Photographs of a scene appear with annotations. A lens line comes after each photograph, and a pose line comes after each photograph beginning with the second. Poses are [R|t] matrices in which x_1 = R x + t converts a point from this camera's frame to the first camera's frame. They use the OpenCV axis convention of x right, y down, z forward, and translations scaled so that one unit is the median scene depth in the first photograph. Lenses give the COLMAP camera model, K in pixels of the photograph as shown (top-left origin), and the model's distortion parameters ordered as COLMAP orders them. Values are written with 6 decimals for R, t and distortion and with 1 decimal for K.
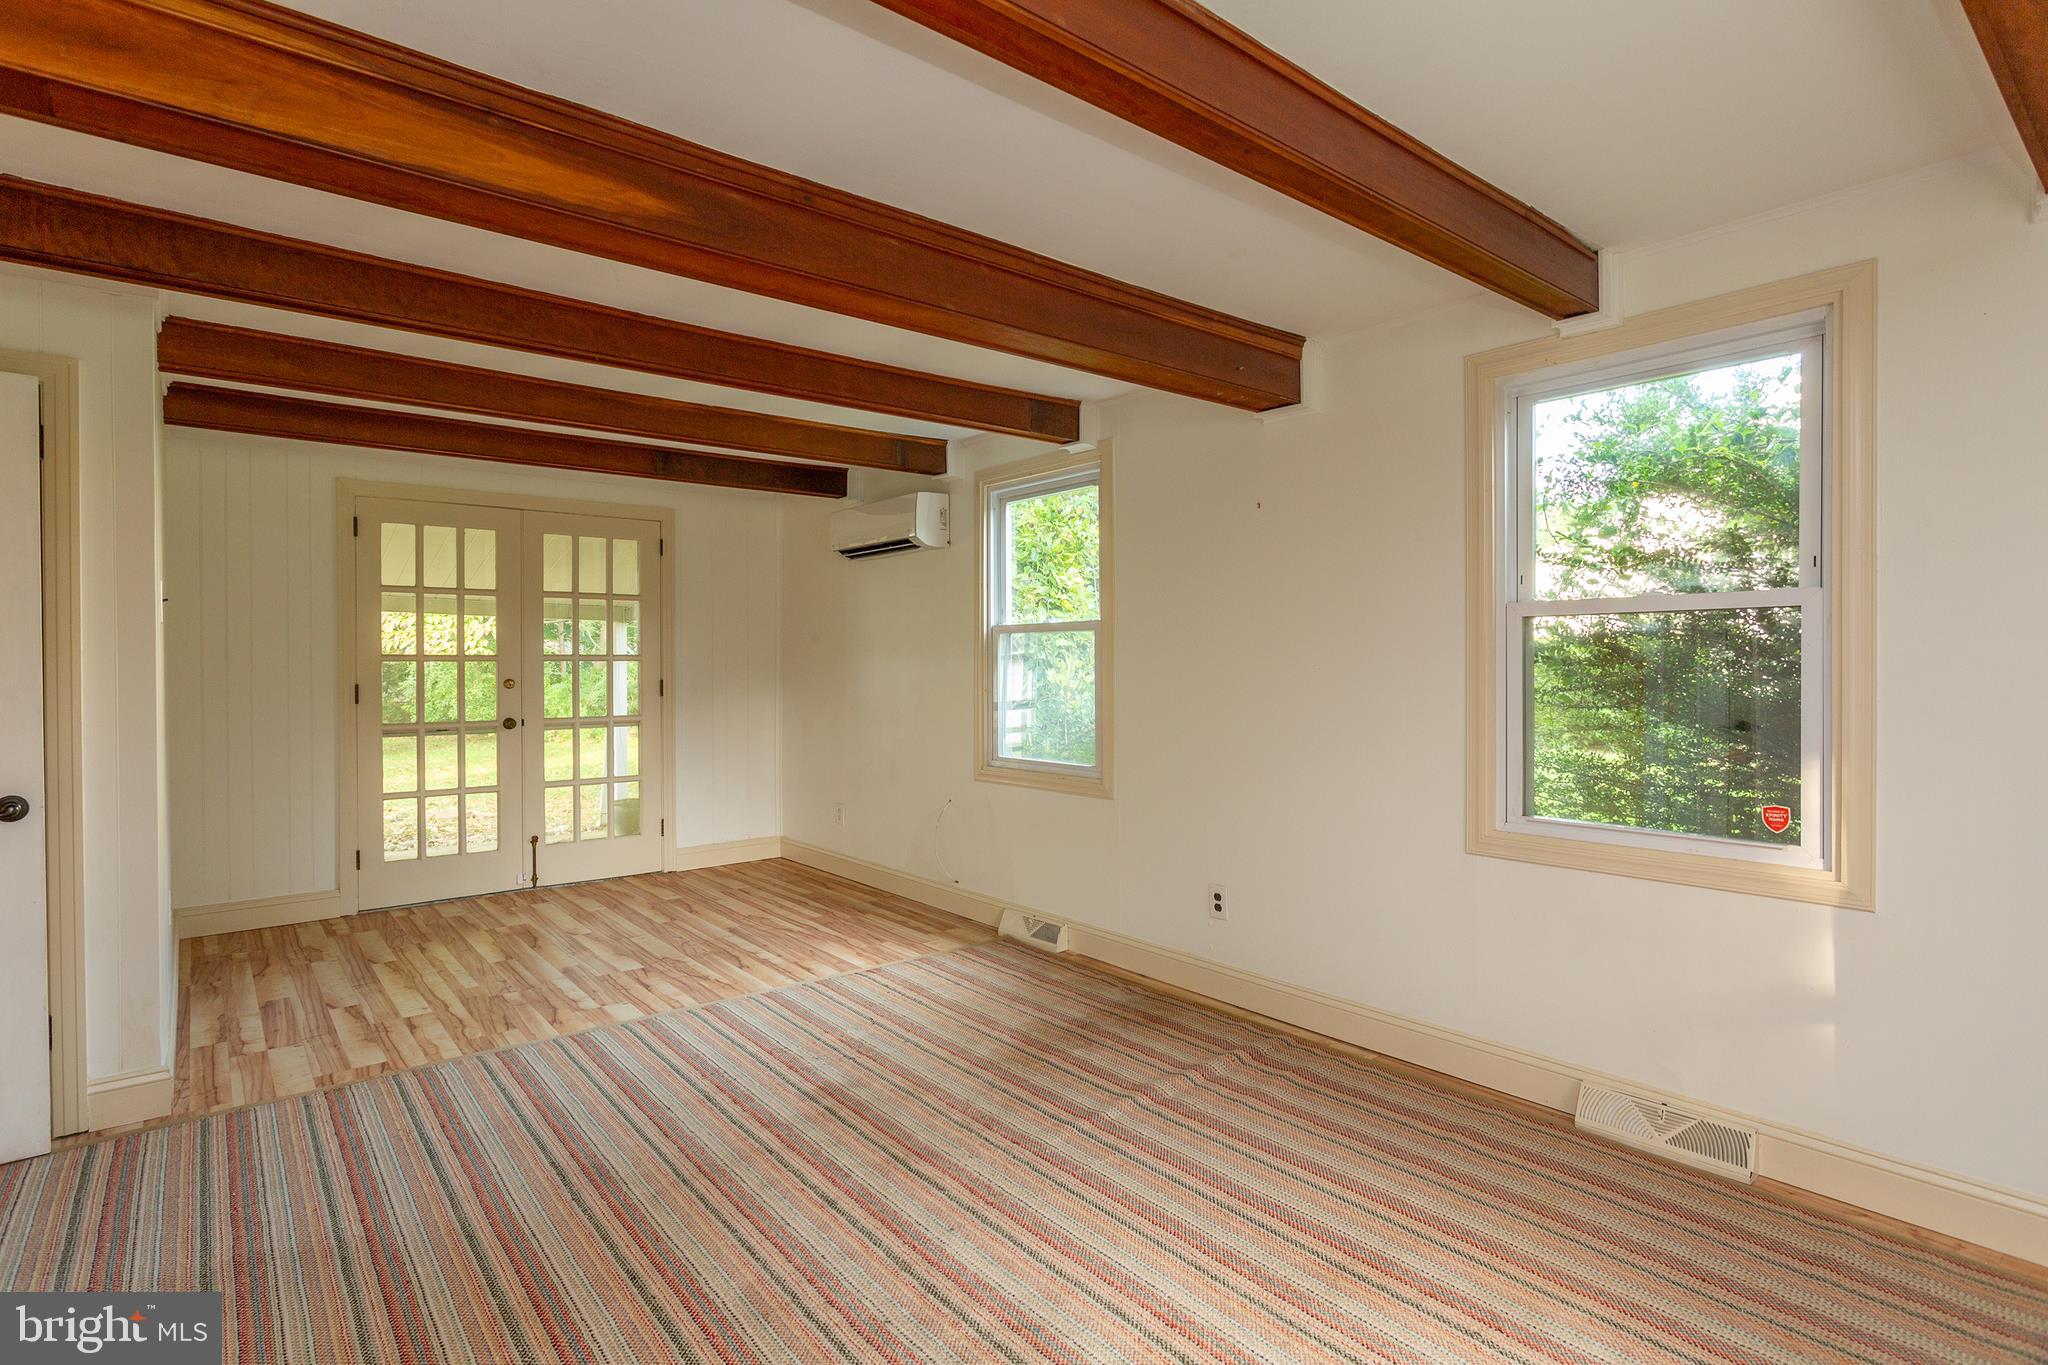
lens RADIAL K [[1010.8, 0, 935.7], [0, 1010.8, 688.5], [0, 0, 1]] dist [-0.038320, 0.011124]
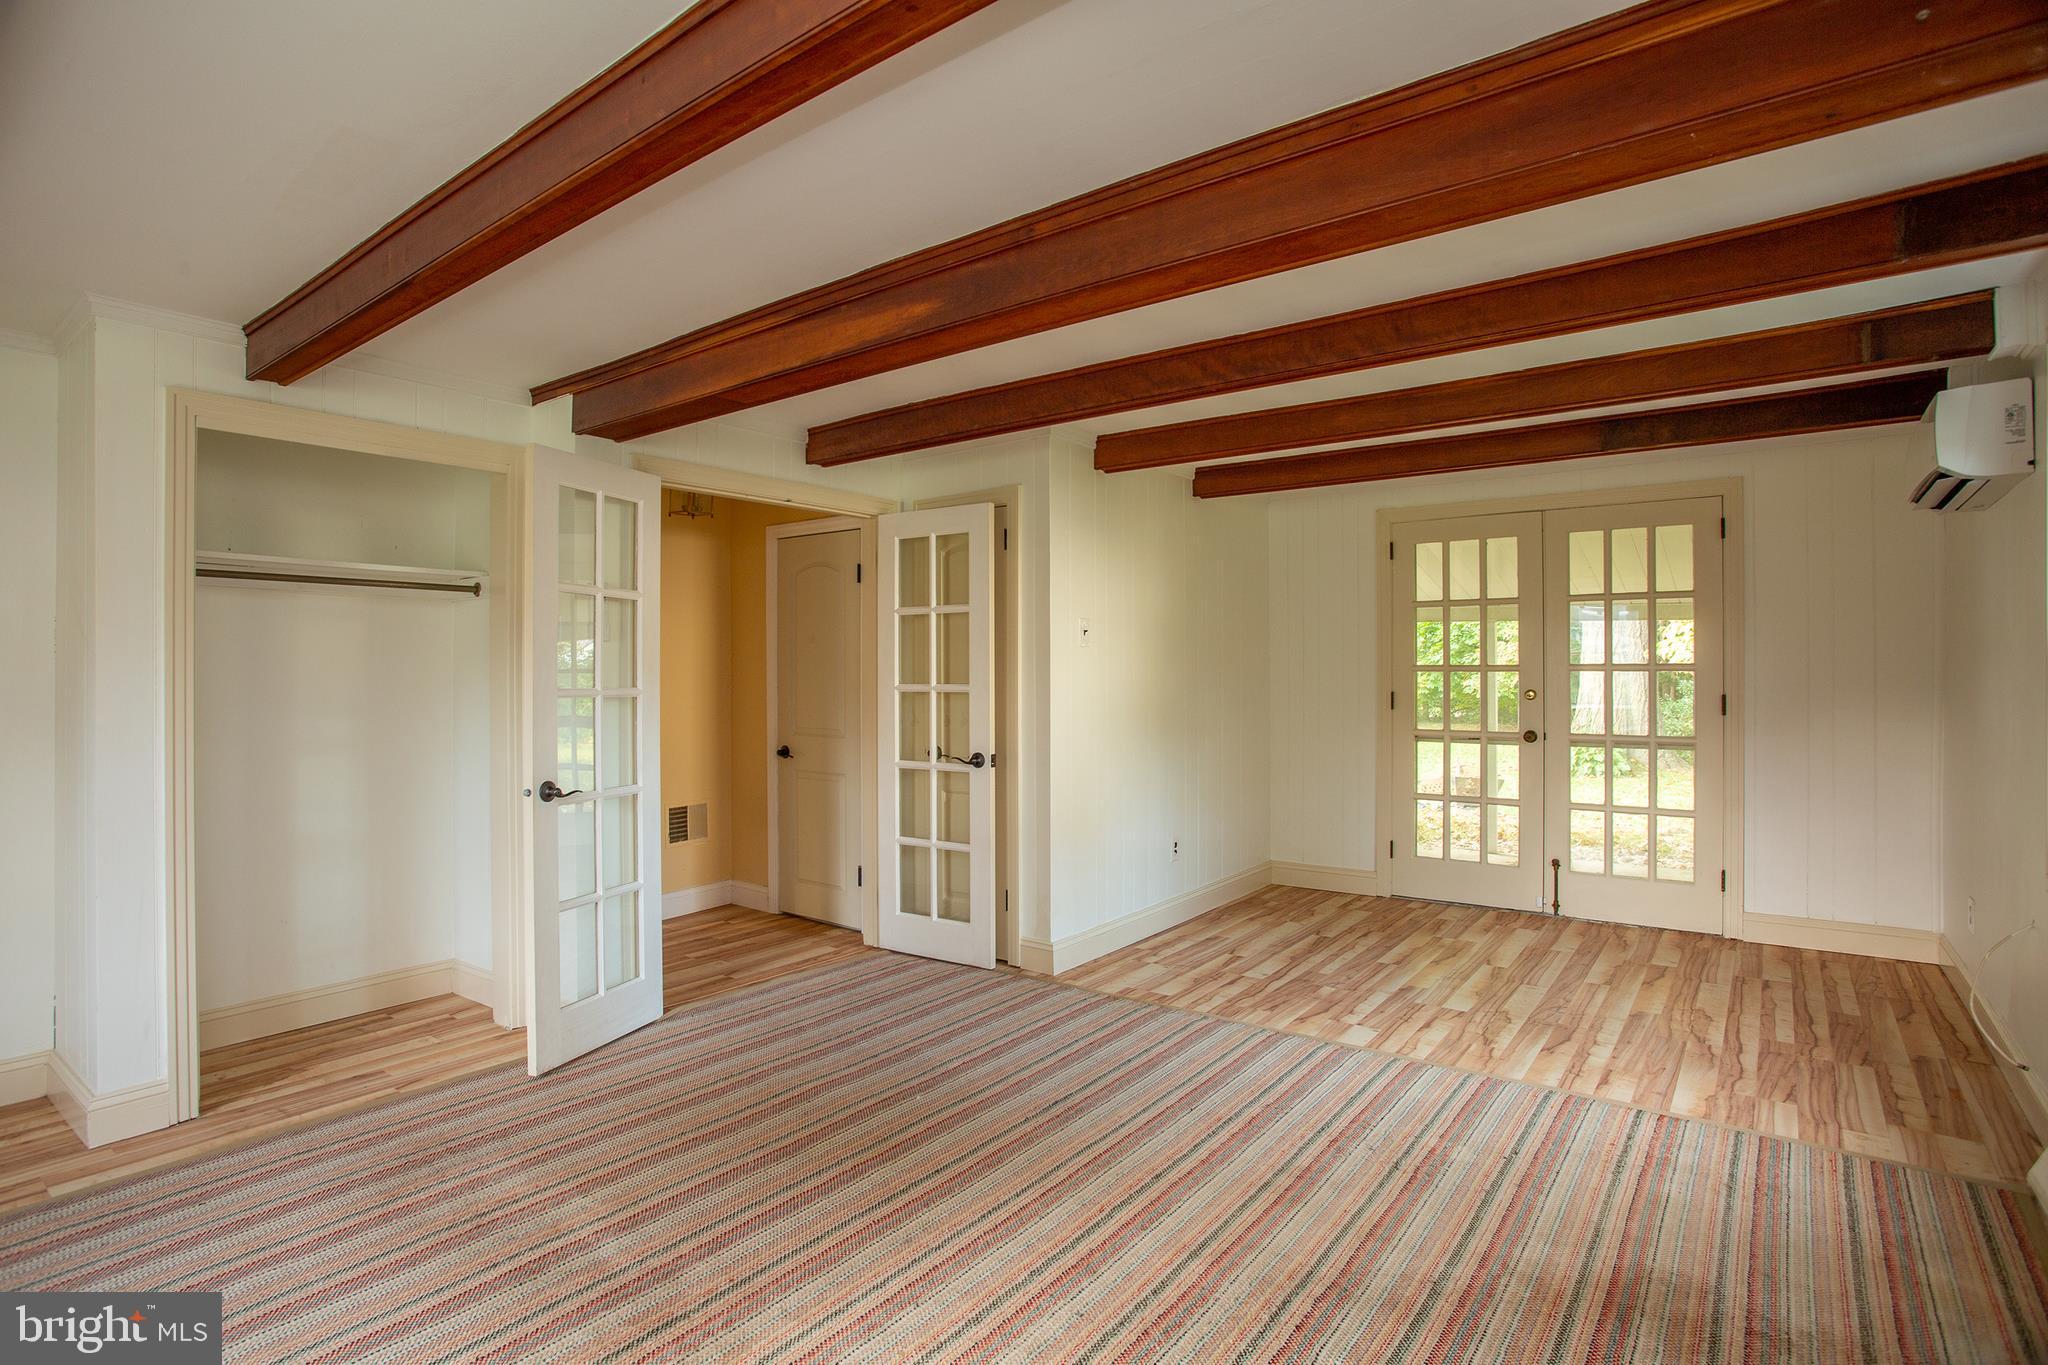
lens RADIAL K [[972.5, 0, 1011.1], [0, 972.5, 682.3], [0, 0, 1]] dist [-0.038403, 0.001516]
pose [[0.273523, 0.012220, -0.961788, 0.433364], [-0.023879, 0.999697, 0.005911, -0.013914], [0.961569, 0.021349, 0.273732, 0.373161]]
